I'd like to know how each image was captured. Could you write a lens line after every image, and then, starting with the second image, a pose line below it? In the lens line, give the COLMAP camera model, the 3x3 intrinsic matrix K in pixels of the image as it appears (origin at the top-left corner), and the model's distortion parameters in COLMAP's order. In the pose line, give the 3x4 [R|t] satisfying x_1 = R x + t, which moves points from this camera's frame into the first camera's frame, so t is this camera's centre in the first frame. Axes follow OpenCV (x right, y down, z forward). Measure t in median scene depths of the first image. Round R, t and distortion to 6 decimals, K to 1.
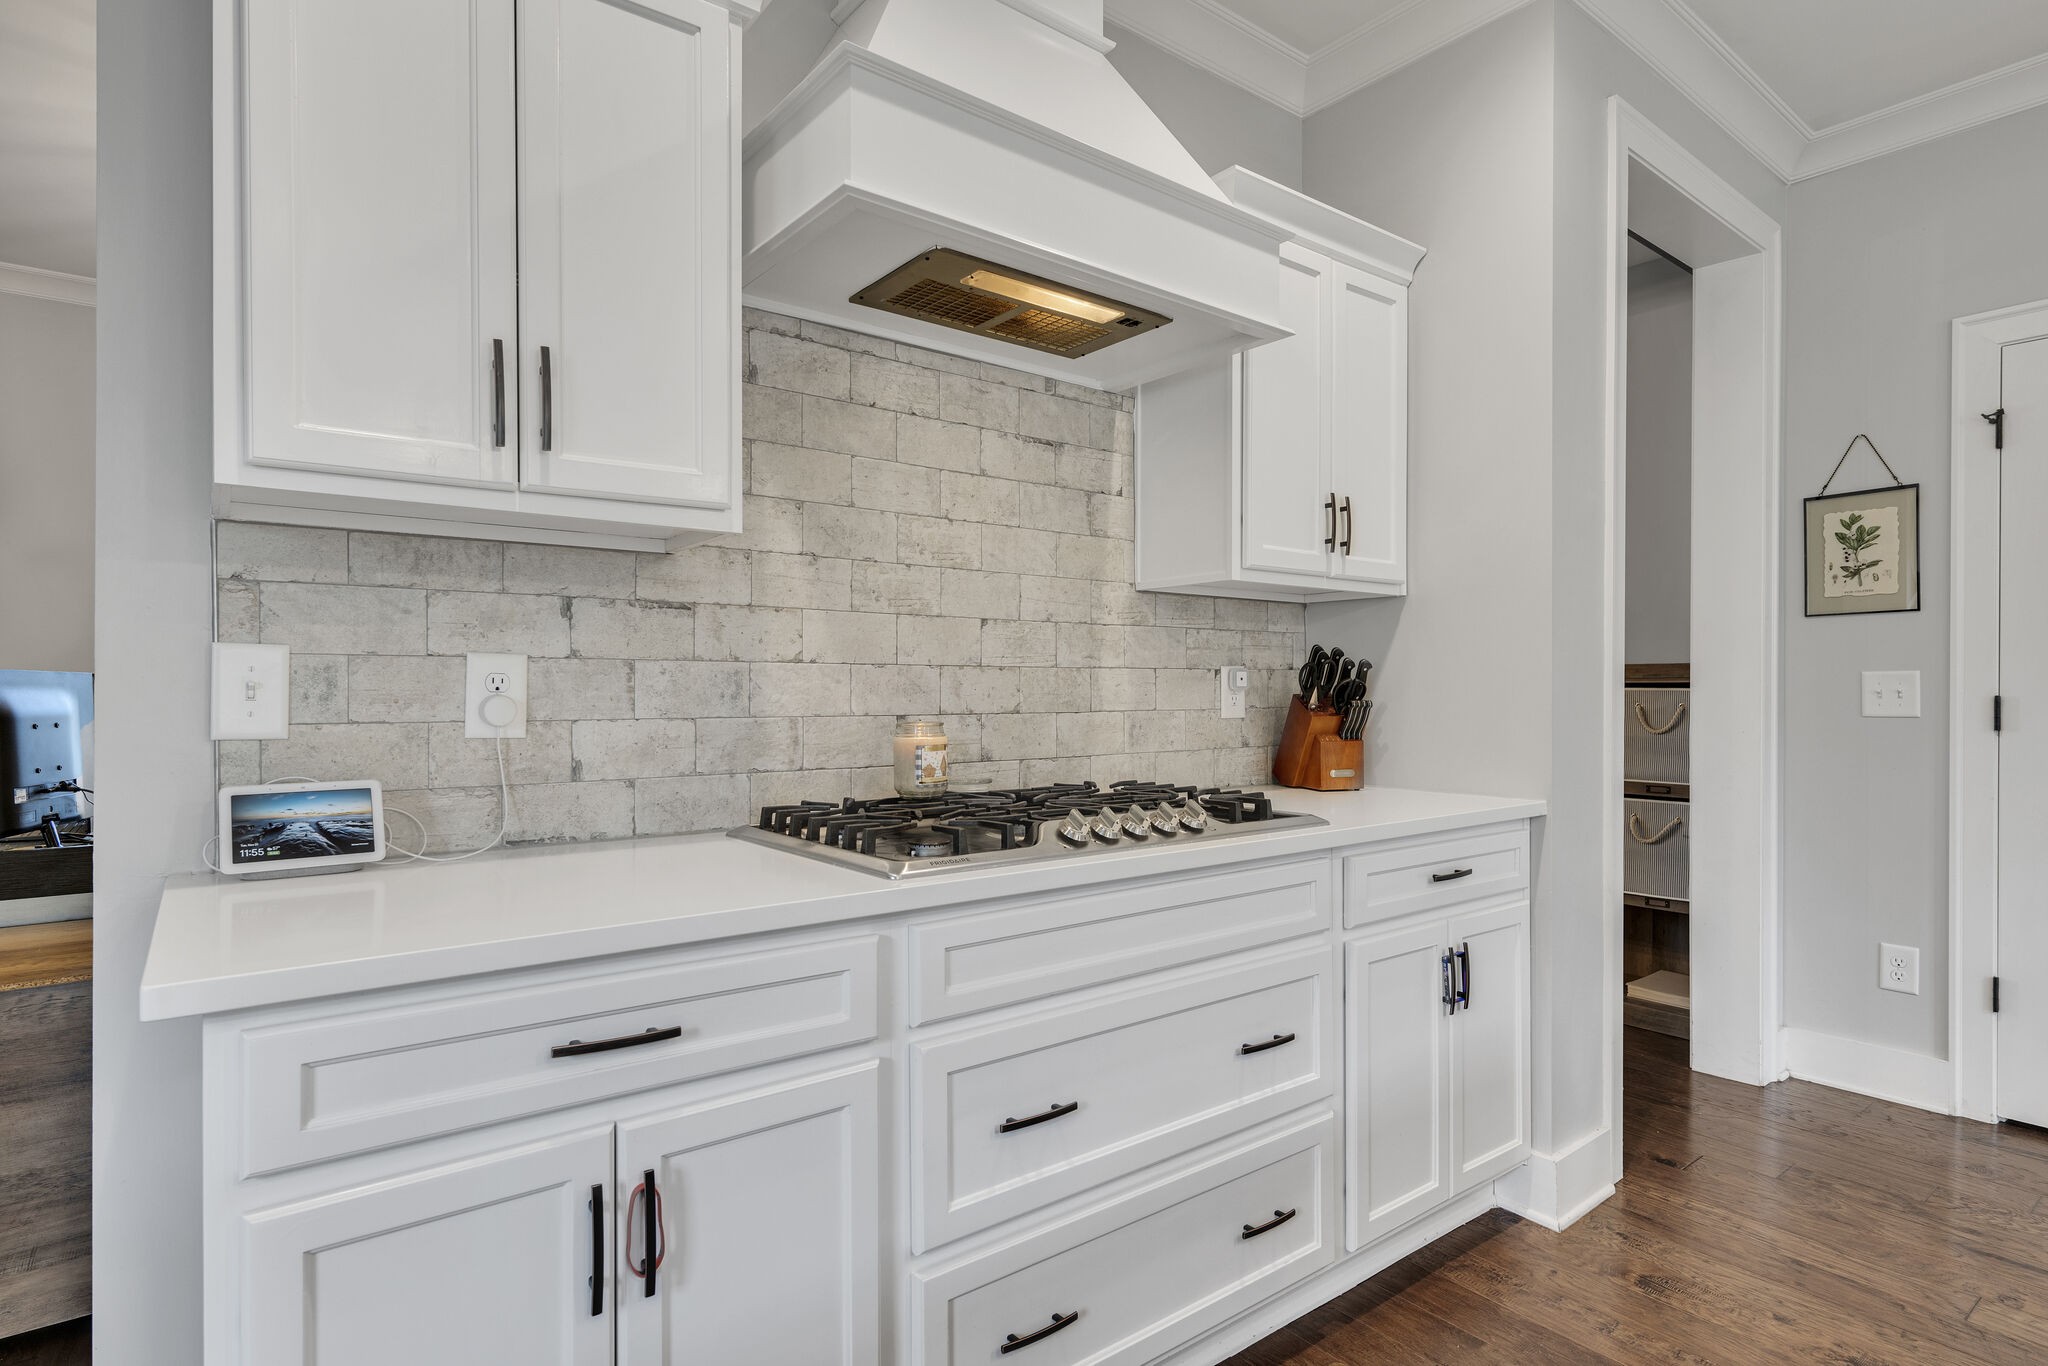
lens RADIAL K [[1057.8, 0, 1025.1], [0, 1057.8, 690.4], [0, 0, 1]] dist [-0.011951, 0.001172]
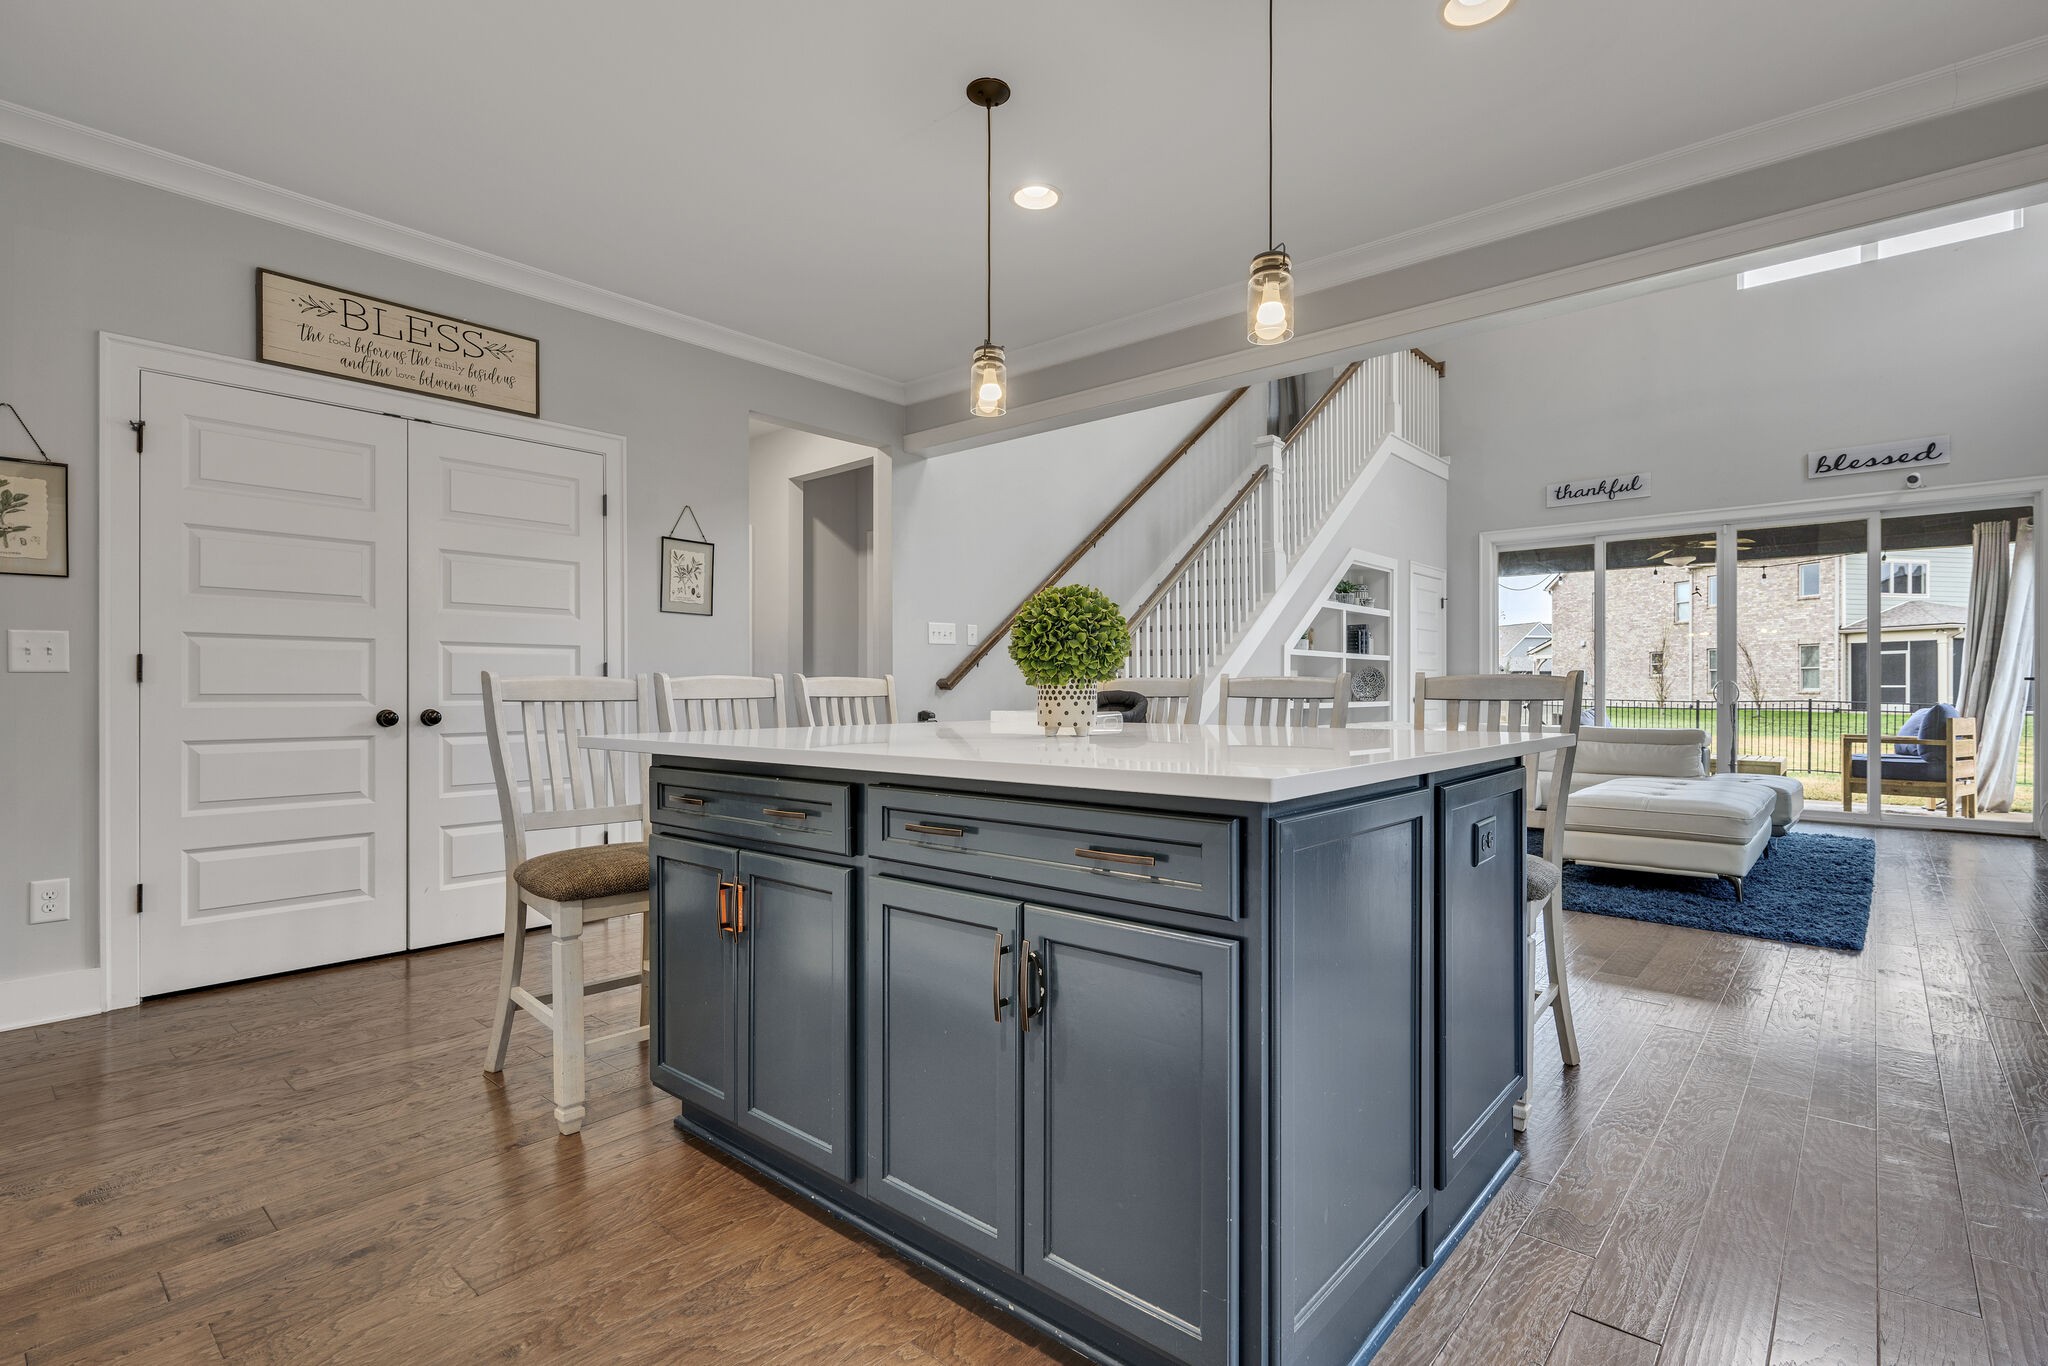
lens RADIAL K [[970.2, 0, 1030.9], [0, 970.2, 690.6], [0, 0, 1]] dist [-0.002518, -0.000089]
pose [[-0.204795, -0.005278, 0.978791, -0.514557], [0.004938, 0.999967, 0.006425, 0.060004], [-0.978792, 0.006149, -0.204762, 0.275274]]
